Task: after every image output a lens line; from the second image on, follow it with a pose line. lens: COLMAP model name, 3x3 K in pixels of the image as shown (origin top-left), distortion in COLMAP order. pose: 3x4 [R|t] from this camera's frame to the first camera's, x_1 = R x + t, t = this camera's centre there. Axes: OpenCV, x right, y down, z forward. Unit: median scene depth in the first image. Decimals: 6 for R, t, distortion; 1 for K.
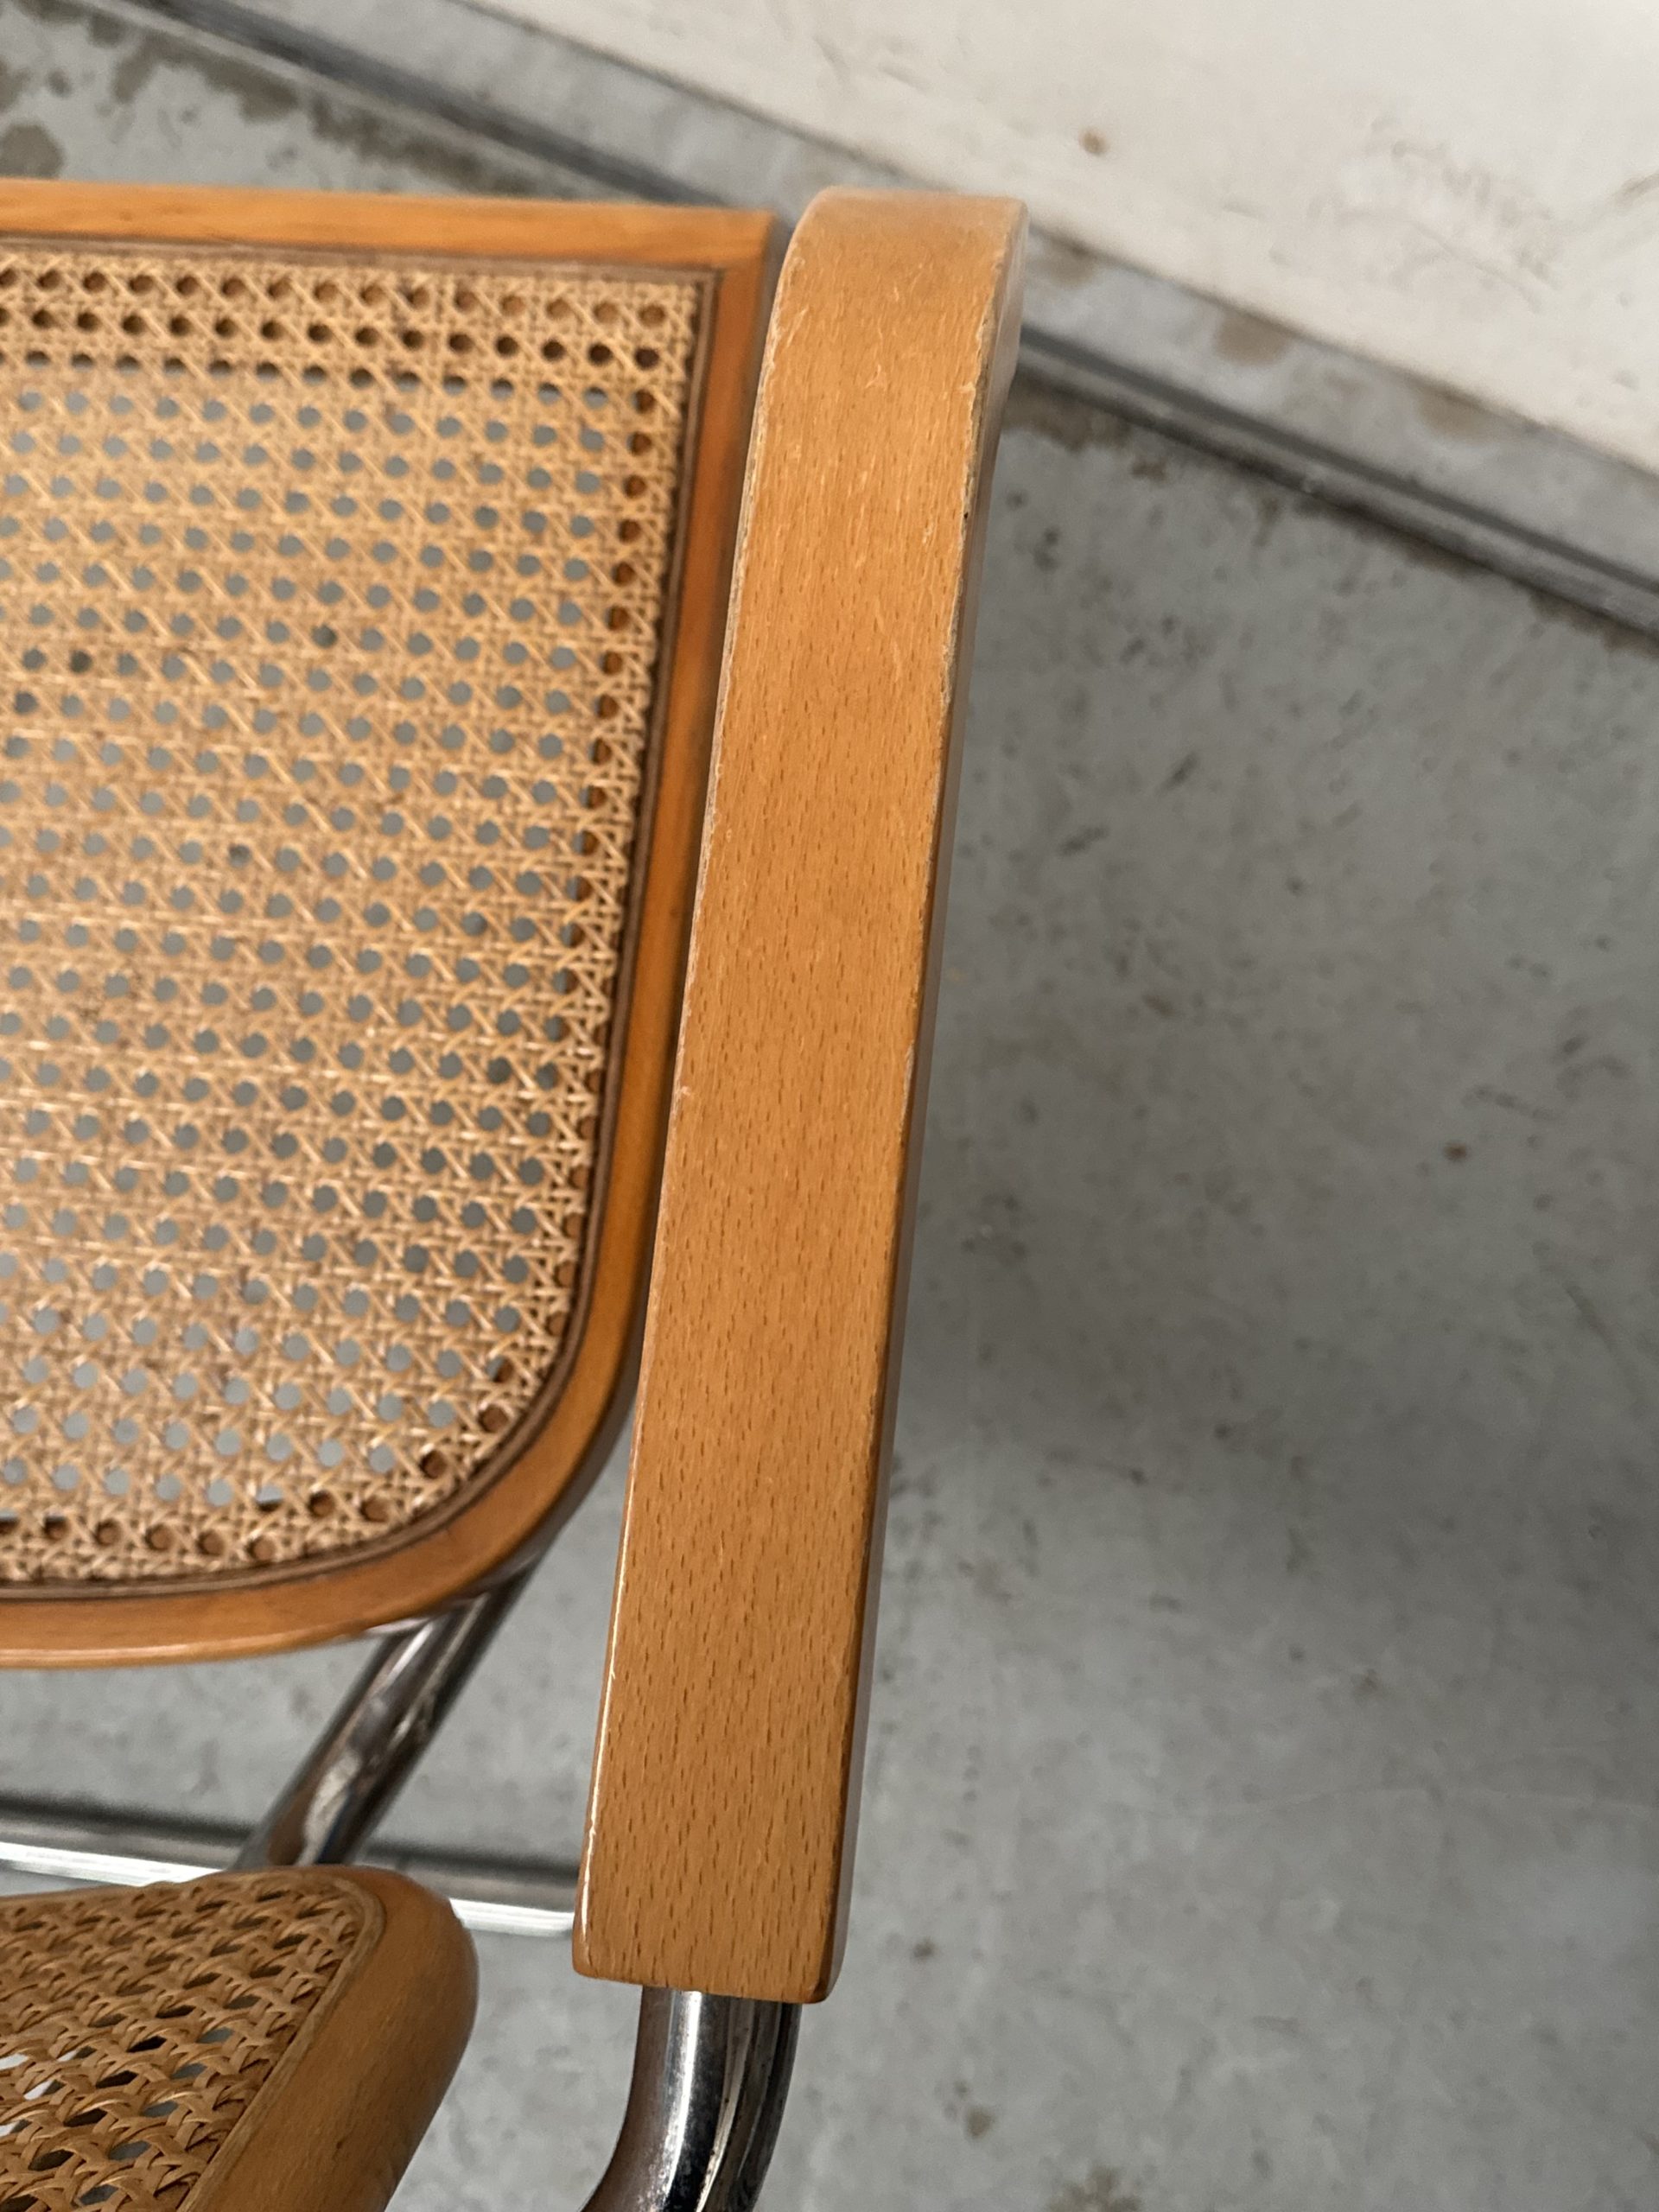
lens RADIAL K [[2222.7, 0, 845.5], [0, 2222.7, 1096.4], [0, 0, 1]] dist [0.025937, 0.000000]
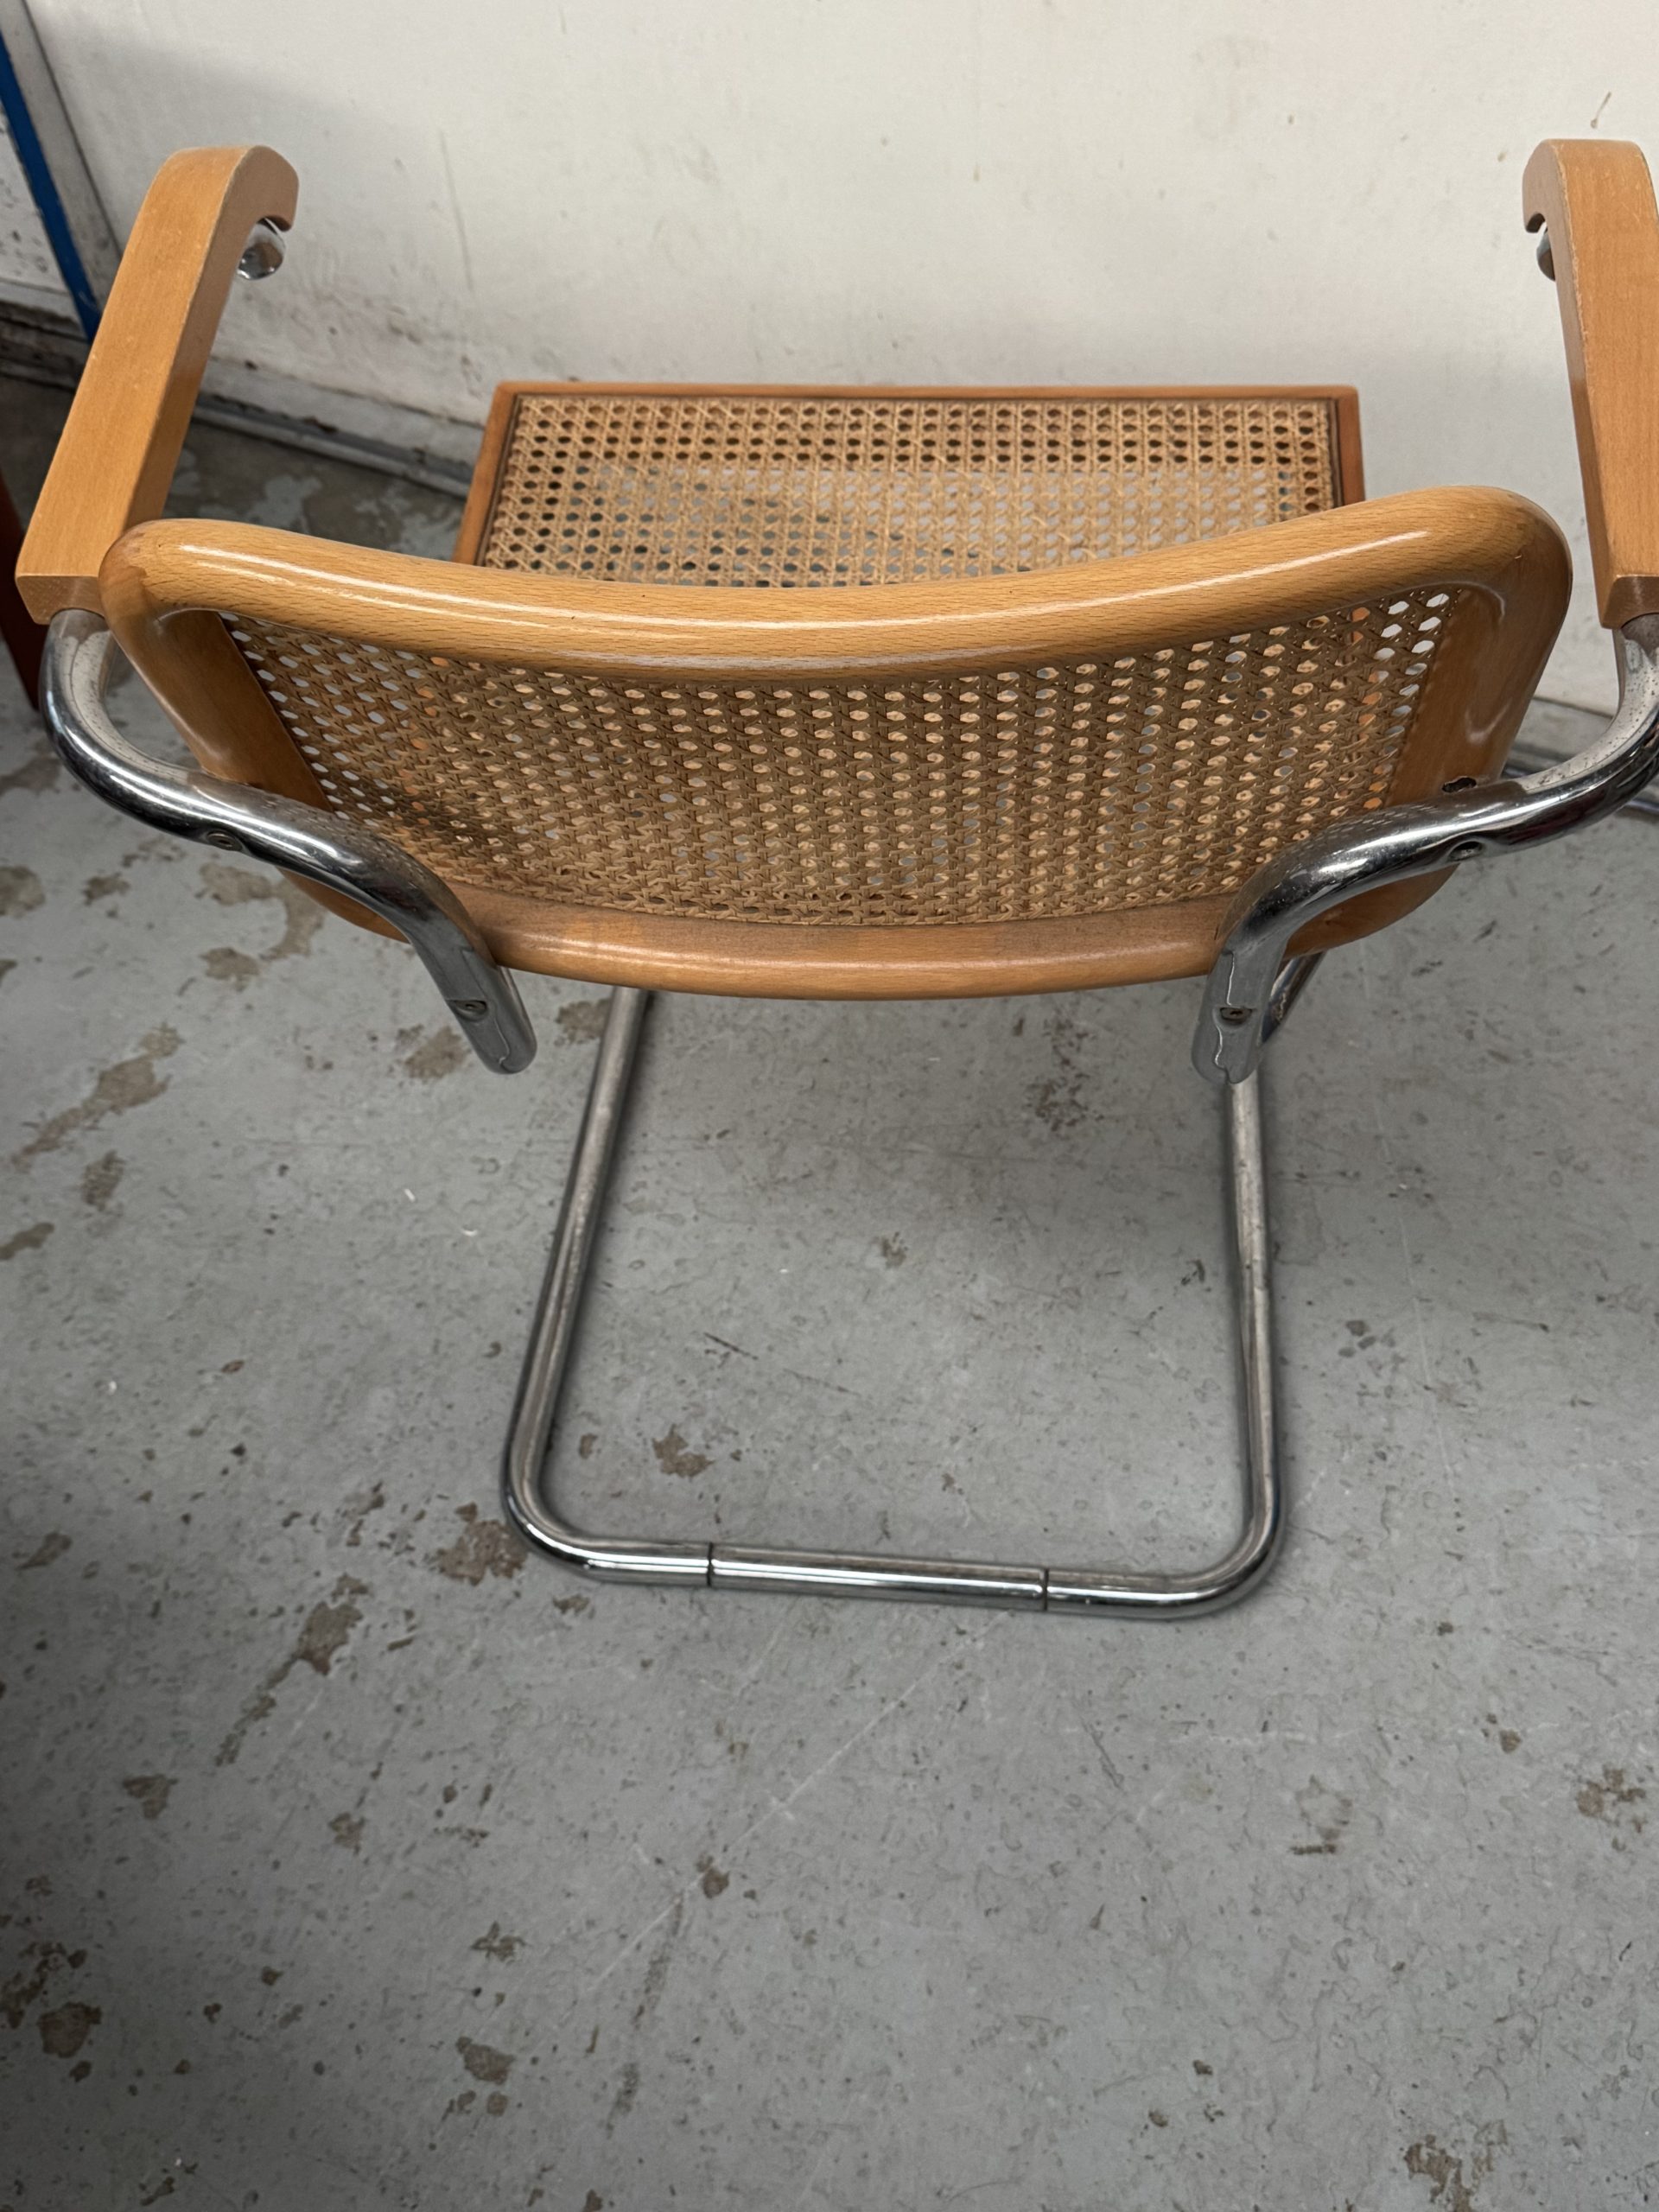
lens RADIAL K [[2222.7, 0, 826.0], [0, 2222.7, 1104.5], [0, 0, 1]] dist [0.025937, 0.000000]
pose [[0.999963, -0.006017, 0.006193, -0.323350], [0.008032, 0.911446, -0.411342, 0.613838], [-0.003170, 0.411376, 0.911460, -0.316750]]
